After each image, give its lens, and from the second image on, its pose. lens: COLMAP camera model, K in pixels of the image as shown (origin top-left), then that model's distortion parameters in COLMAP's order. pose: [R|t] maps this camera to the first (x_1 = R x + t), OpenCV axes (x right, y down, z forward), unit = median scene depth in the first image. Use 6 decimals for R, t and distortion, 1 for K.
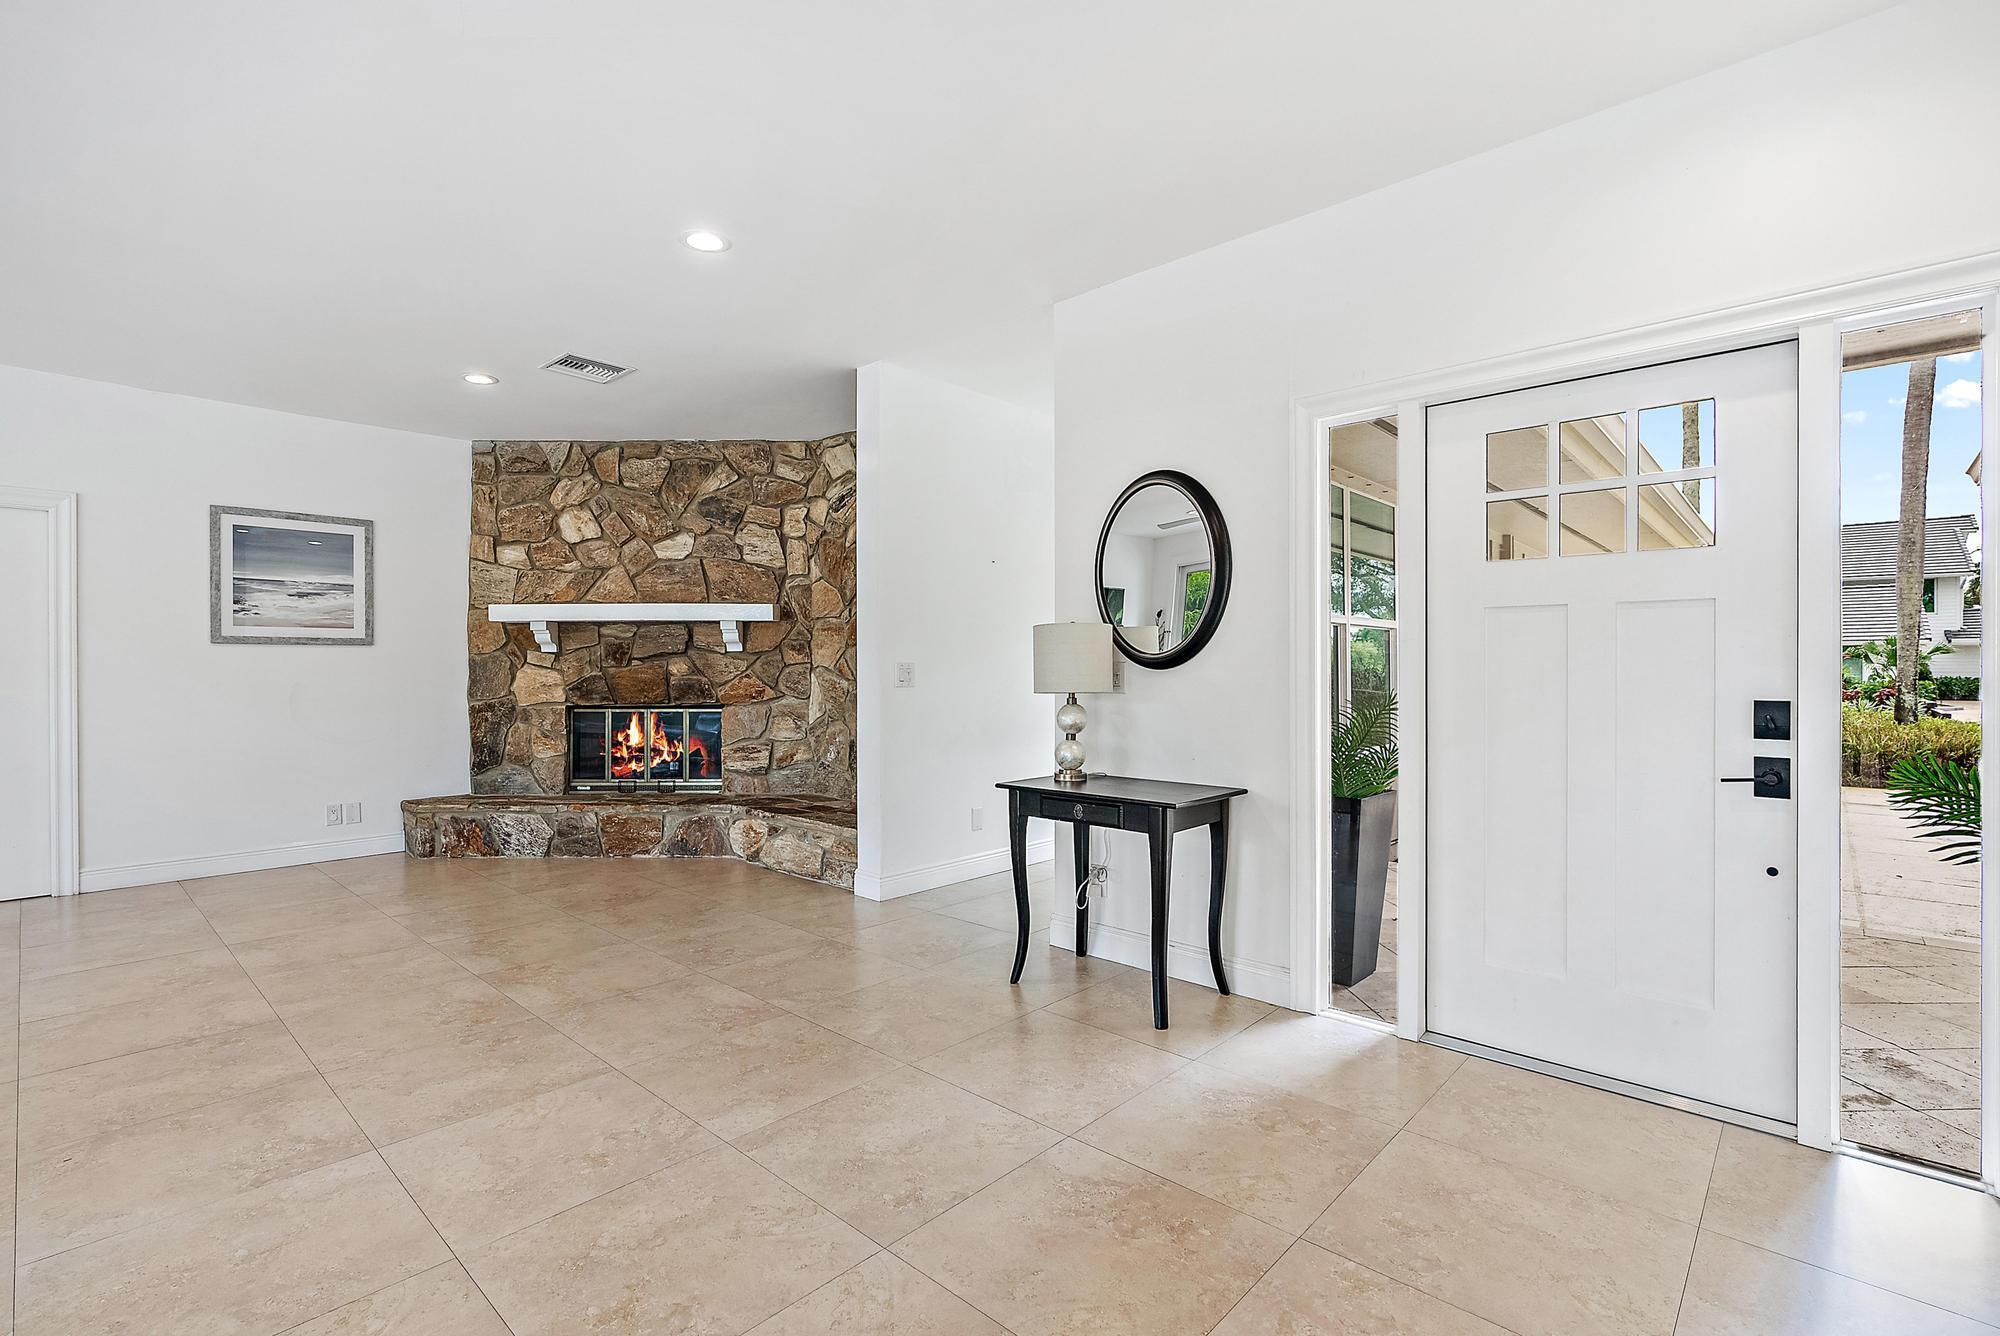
lens RADIAL K [[911.1, 0, 1000.1], [0, 911.1, 671.8], [0, 0, 1]] dist [-0.010233, 0.004651]
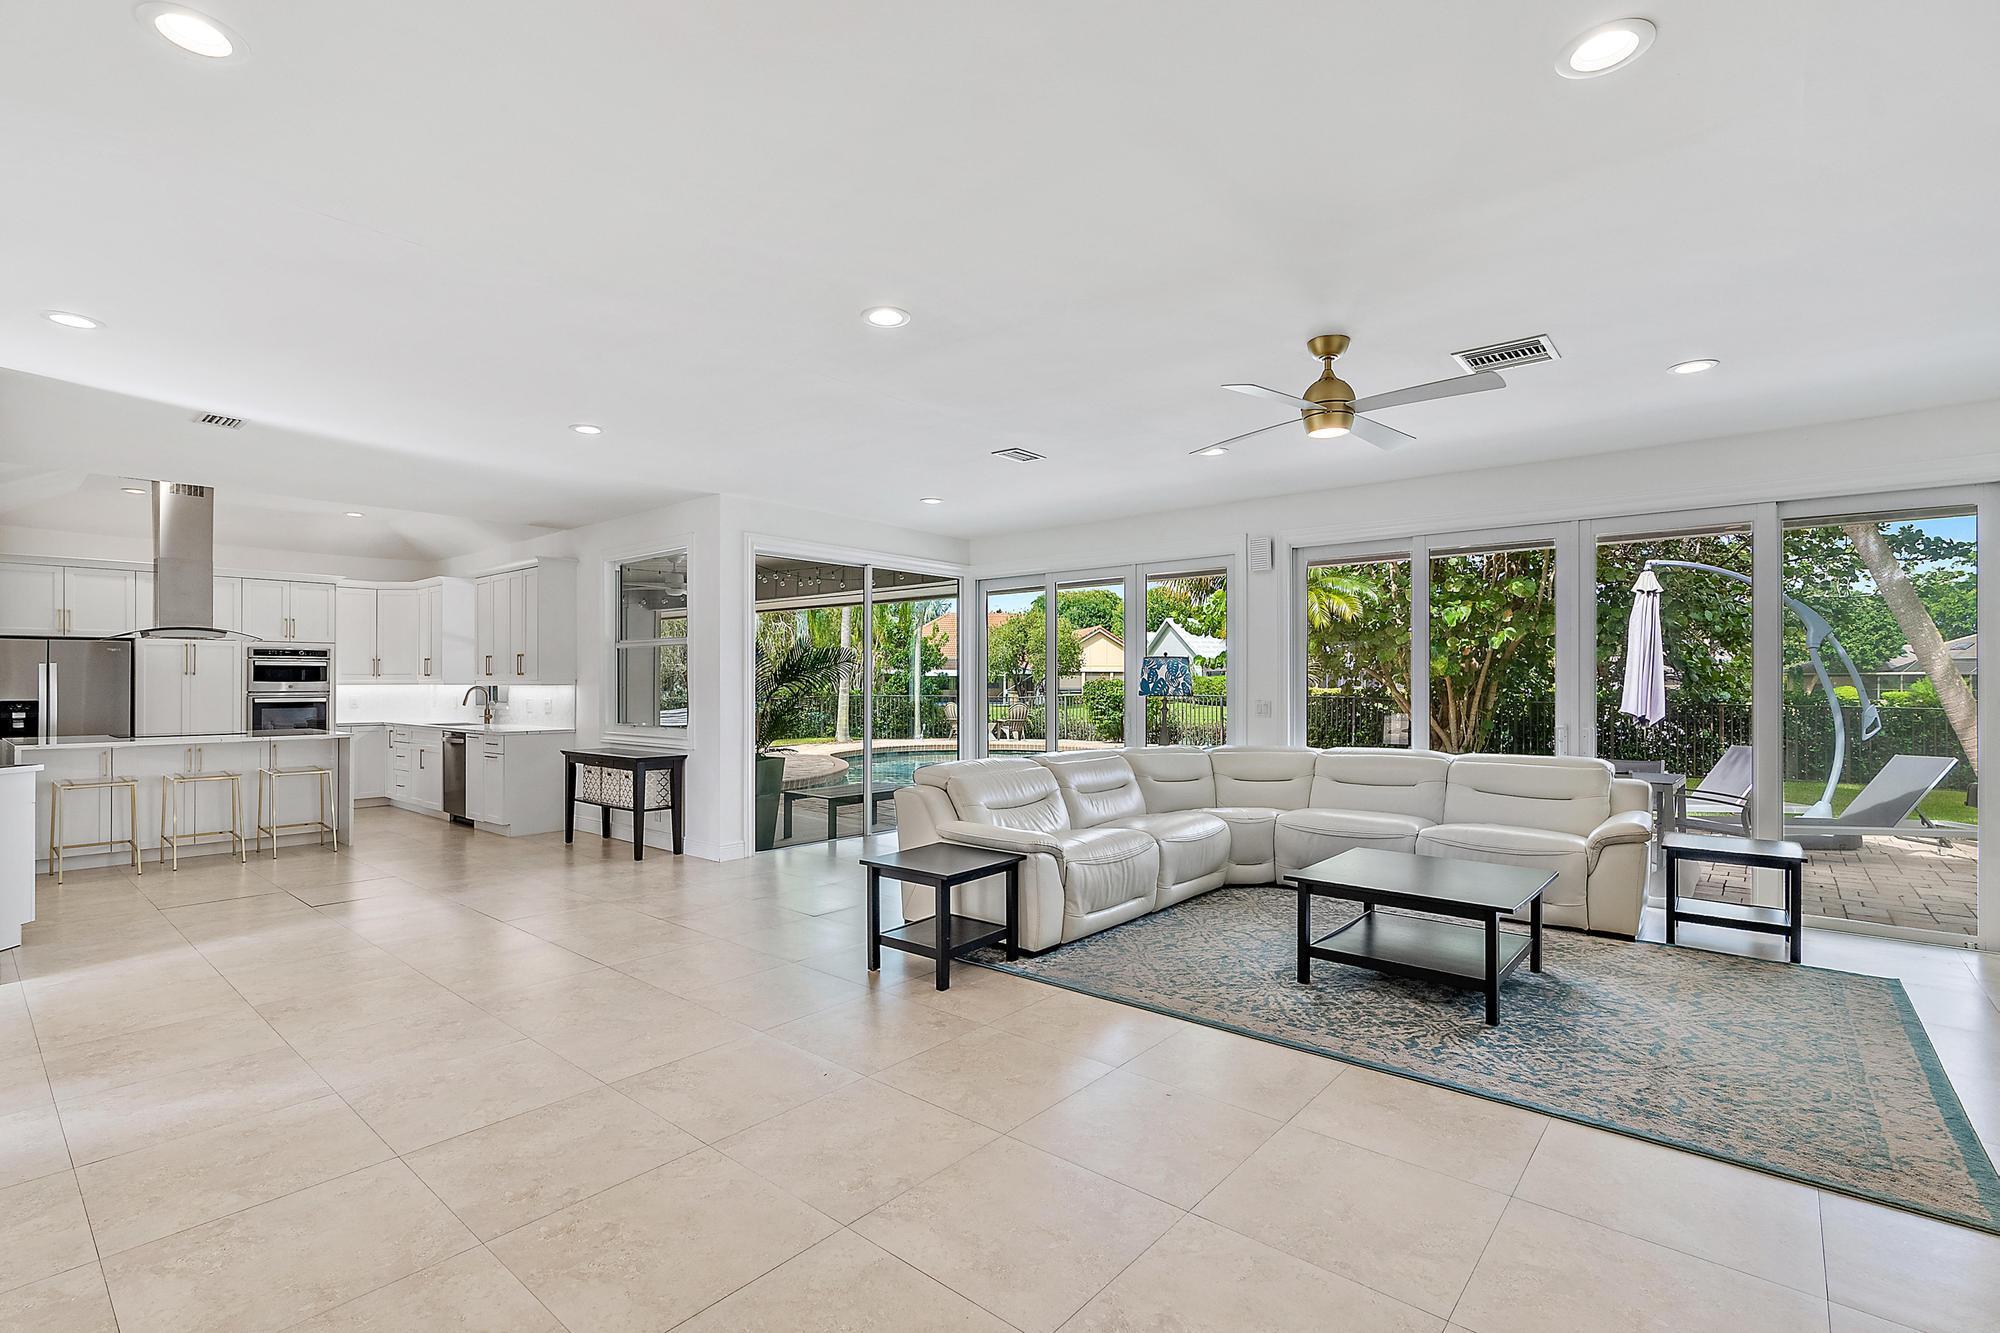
lens RADIAL K [[911.1, 0, 985.7], [0, 911.1, 672.6], [0, 0, 1]] dist [-0.010233, 0.004651]
pose [[-0.999548, 0.003155, -0.029901, -0.478460], [0.003267, 0.999988, -0.003692, -0.030466], [0.029889, -0.003788, -0.999546, 0.933837]]
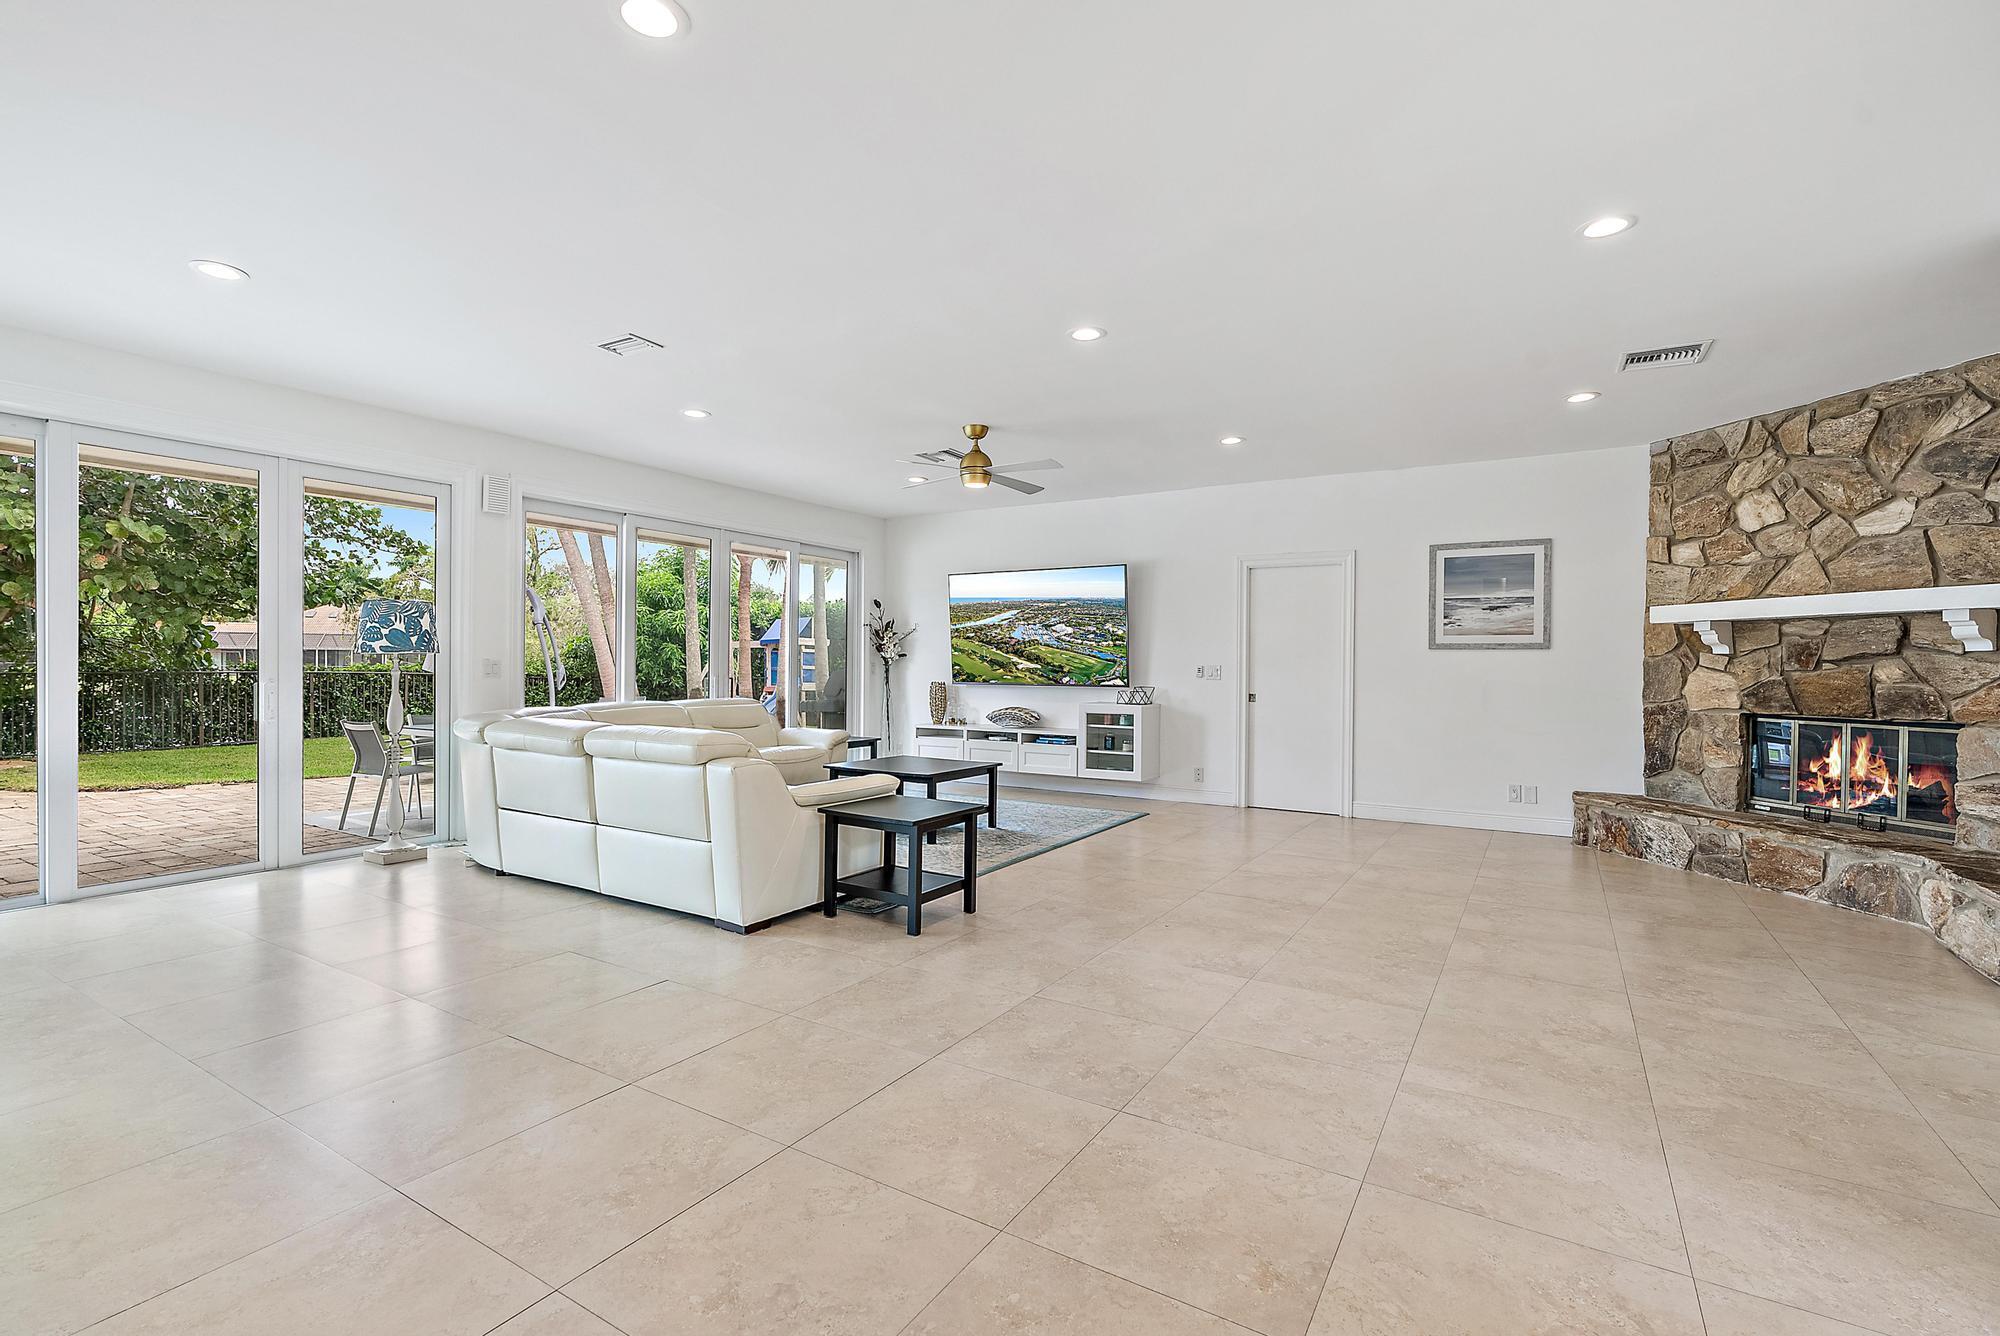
lens RADIAL K [[911.1, 0, 989.5], [0, 911.1, 674.1], [0, 0, 1]] dist [-0.010233, 0.004651]
pose [[0.185303, 0.014642, -0.982572, 0.291589], [-0.015366, 0.999810, 0.012001, -0.001013], [0.982561, 0.012875, 0.185493, 0.107254]]
